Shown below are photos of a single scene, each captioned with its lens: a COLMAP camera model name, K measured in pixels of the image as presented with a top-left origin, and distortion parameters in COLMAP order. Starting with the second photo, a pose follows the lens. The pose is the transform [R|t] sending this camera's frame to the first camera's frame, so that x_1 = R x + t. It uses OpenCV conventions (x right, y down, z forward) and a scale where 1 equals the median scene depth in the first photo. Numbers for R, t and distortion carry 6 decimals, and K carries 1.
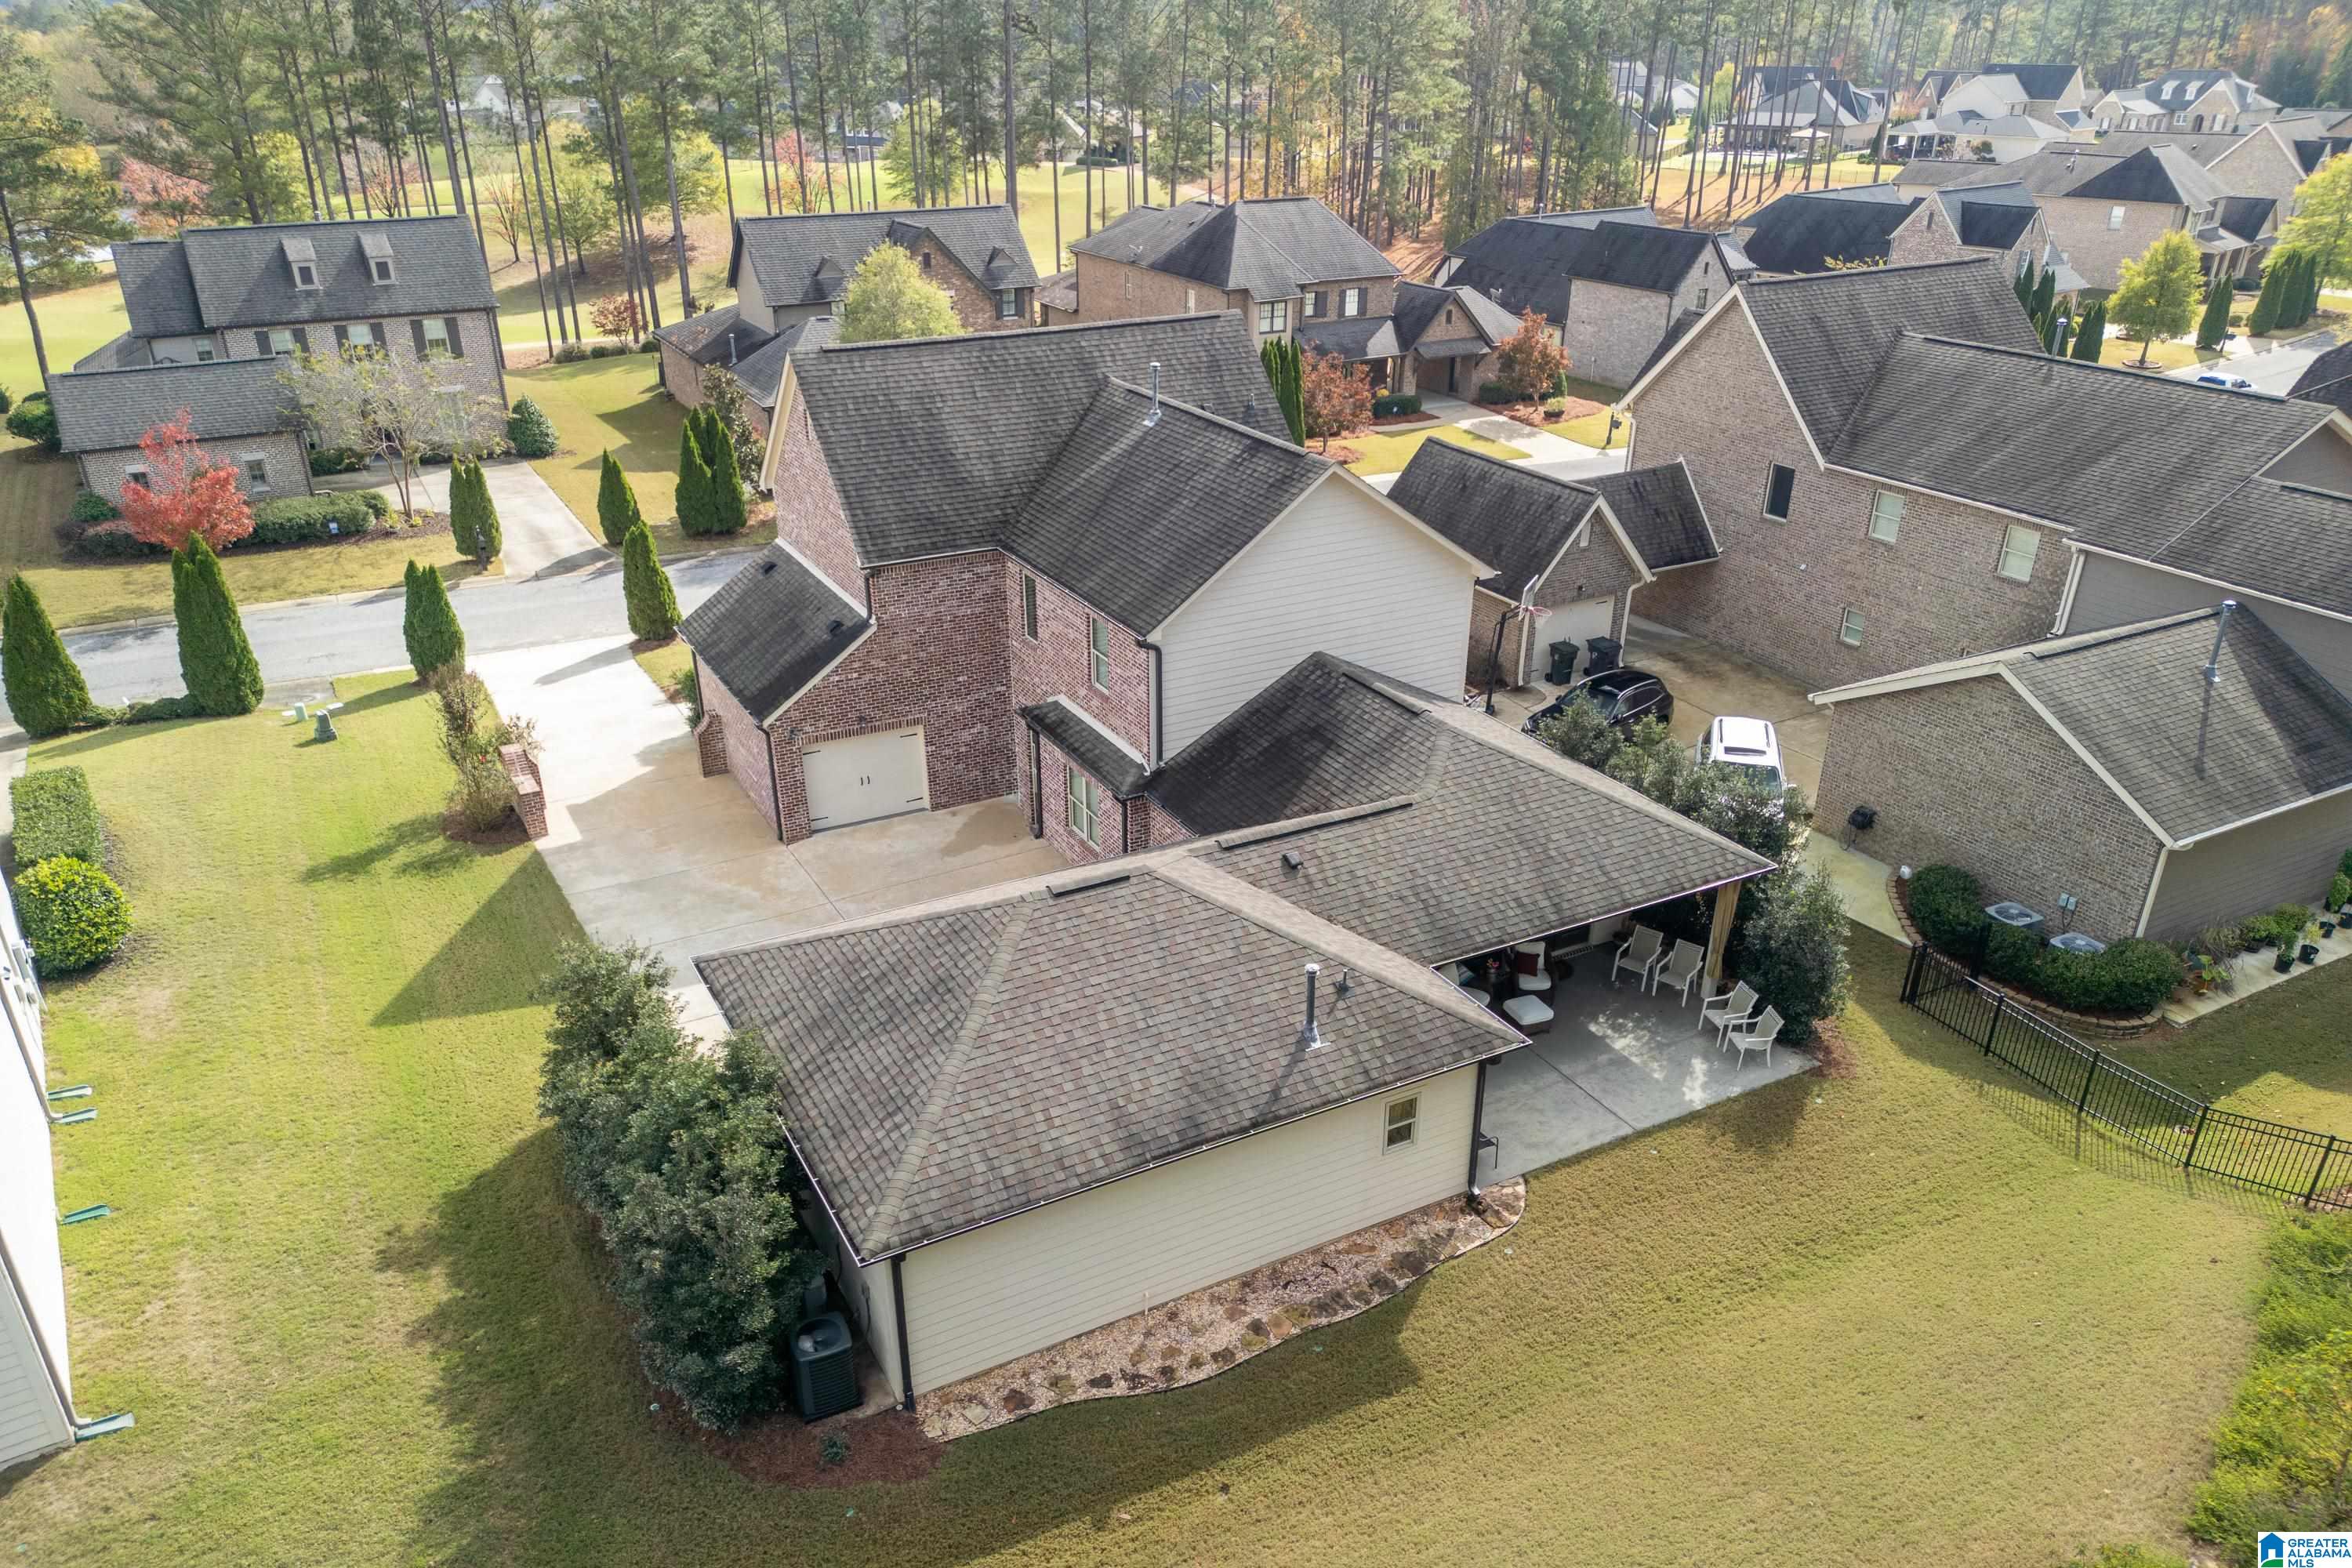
lens RADIAL K [[1664.6, 0, 1171.5], [0, 1664.6, 777.0], [0, 0, 1]] dist [0.081253, -0.083063]
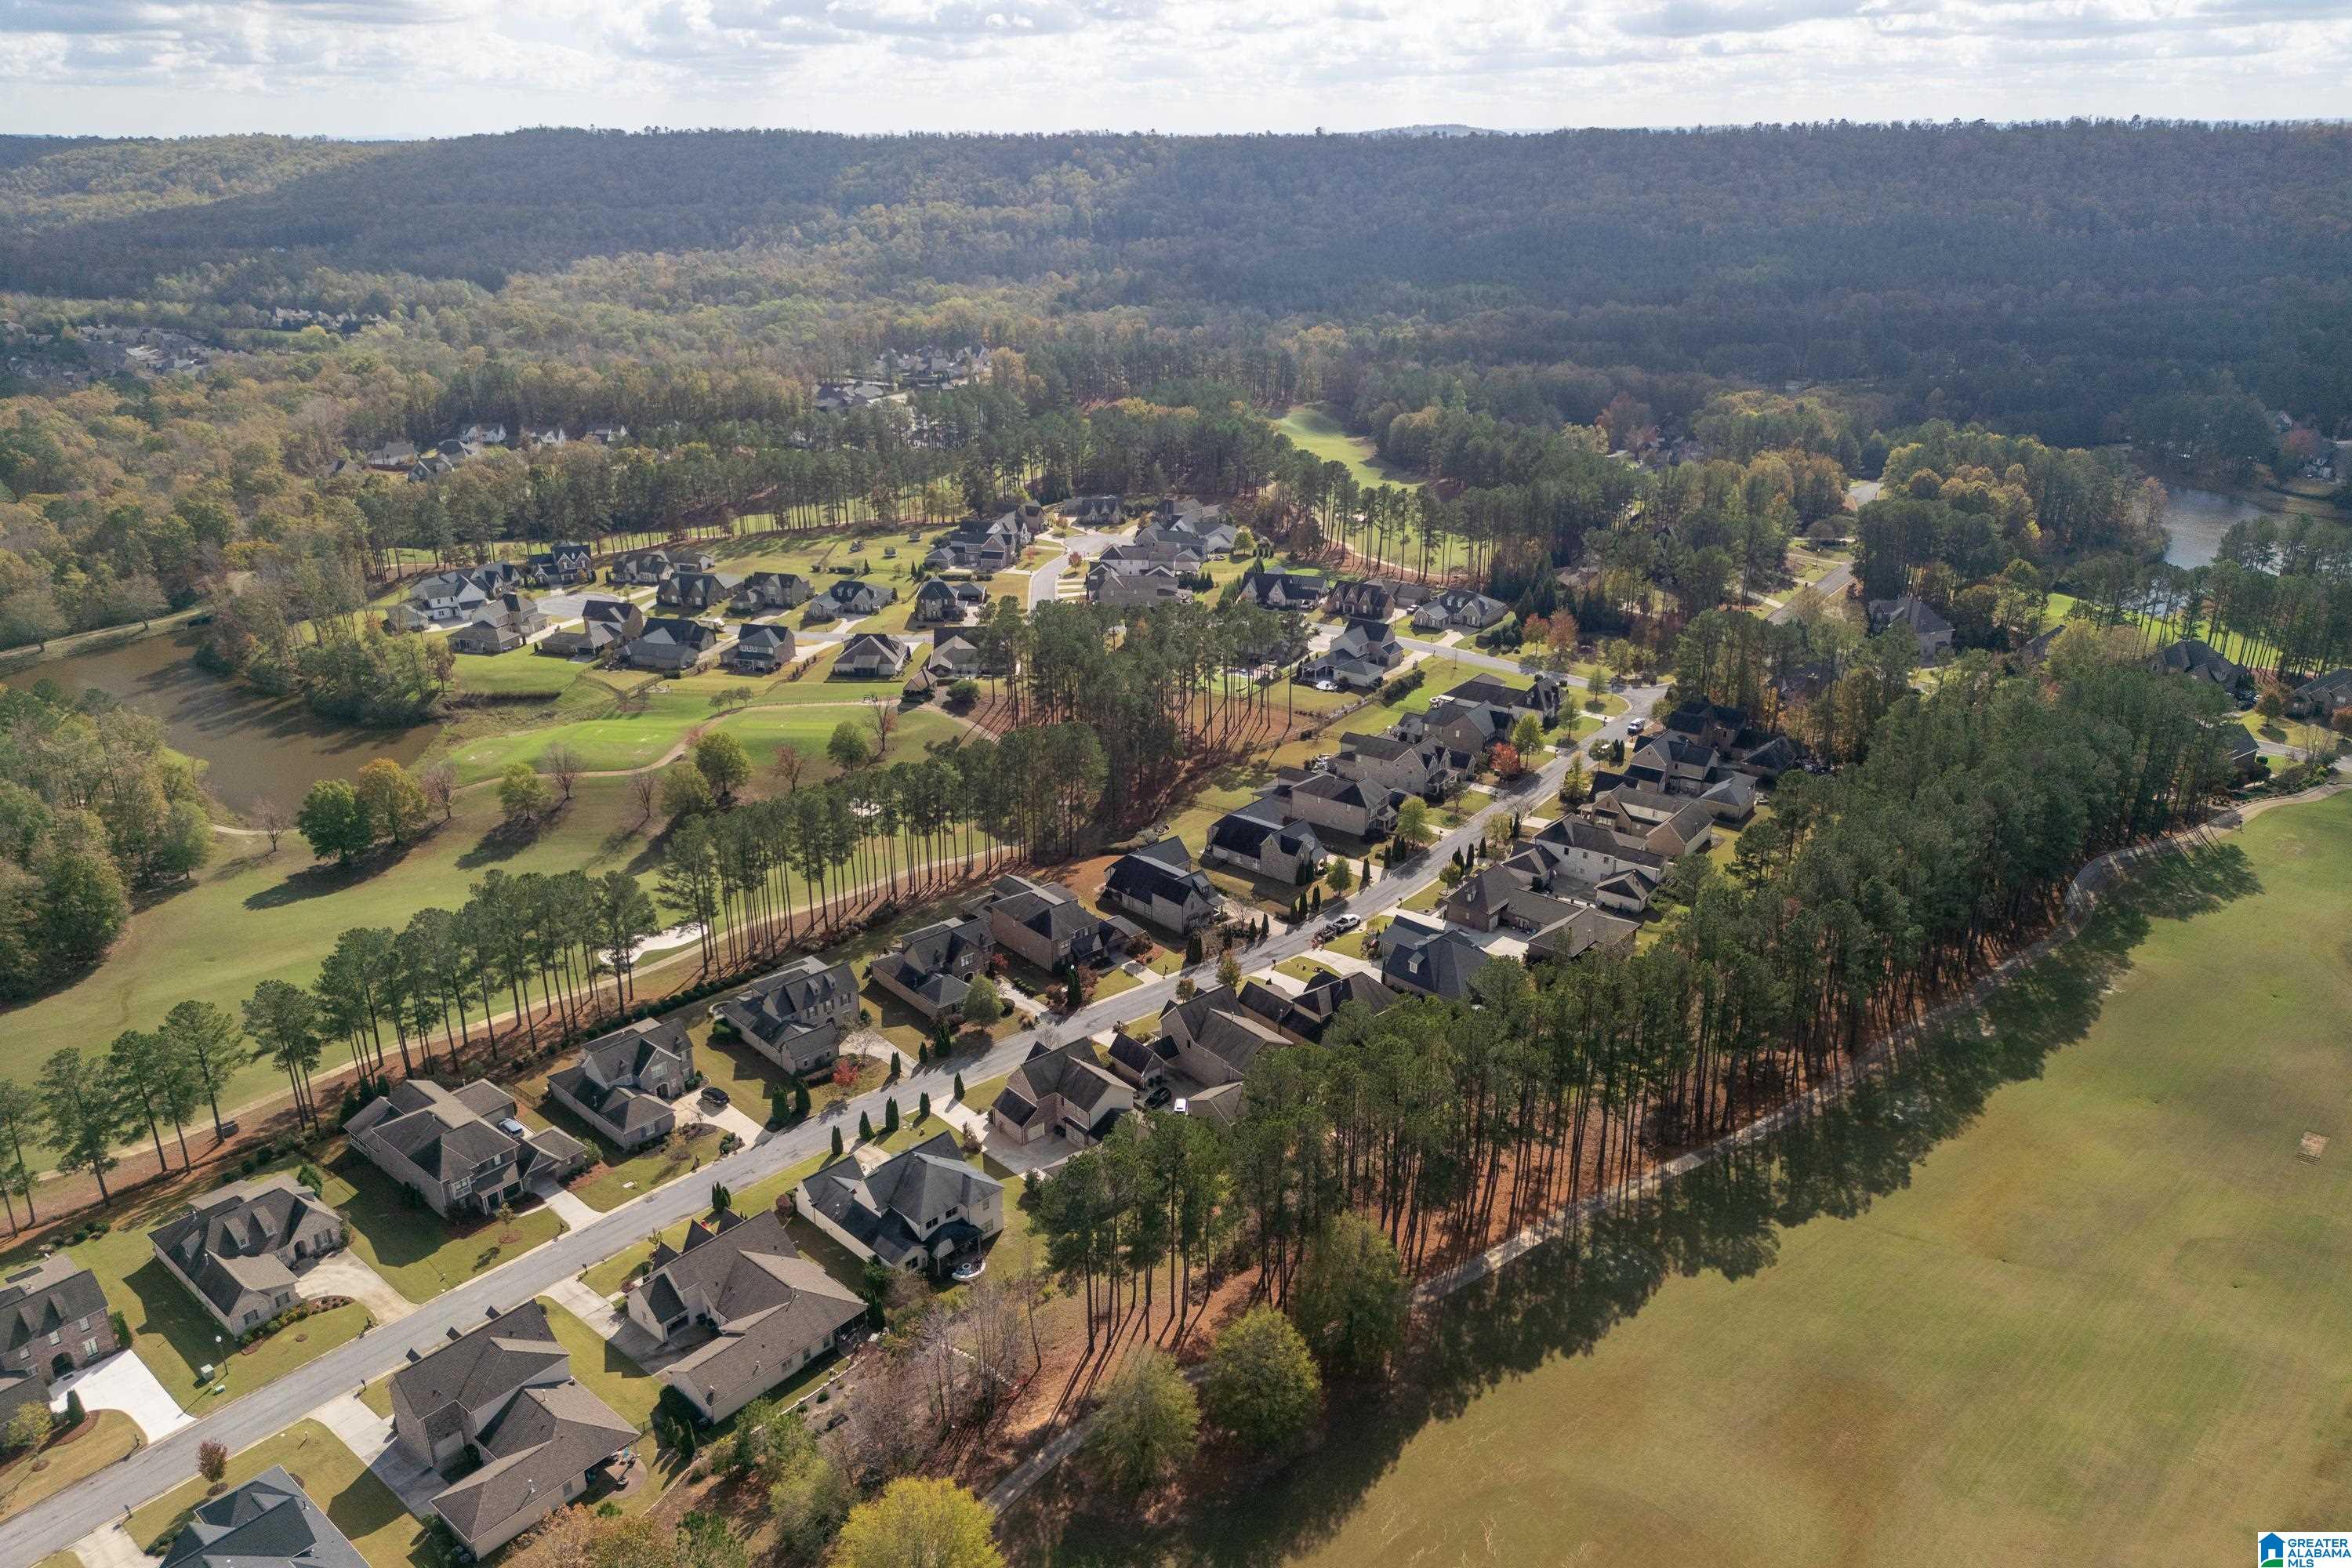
lens RADIAL K [[1664.6, 0, 1171.5], [0, 1664.6, 777.0], [0, 0, 1]] dist [0.081253, -0.083063]
pose [[0.976335, -0.083512, 0.199489, -0.728834], [0.092295, 0.995112, -0.035126, -0.925220], [-0.195581, 0.052706, 0.979270, -4.608002]]
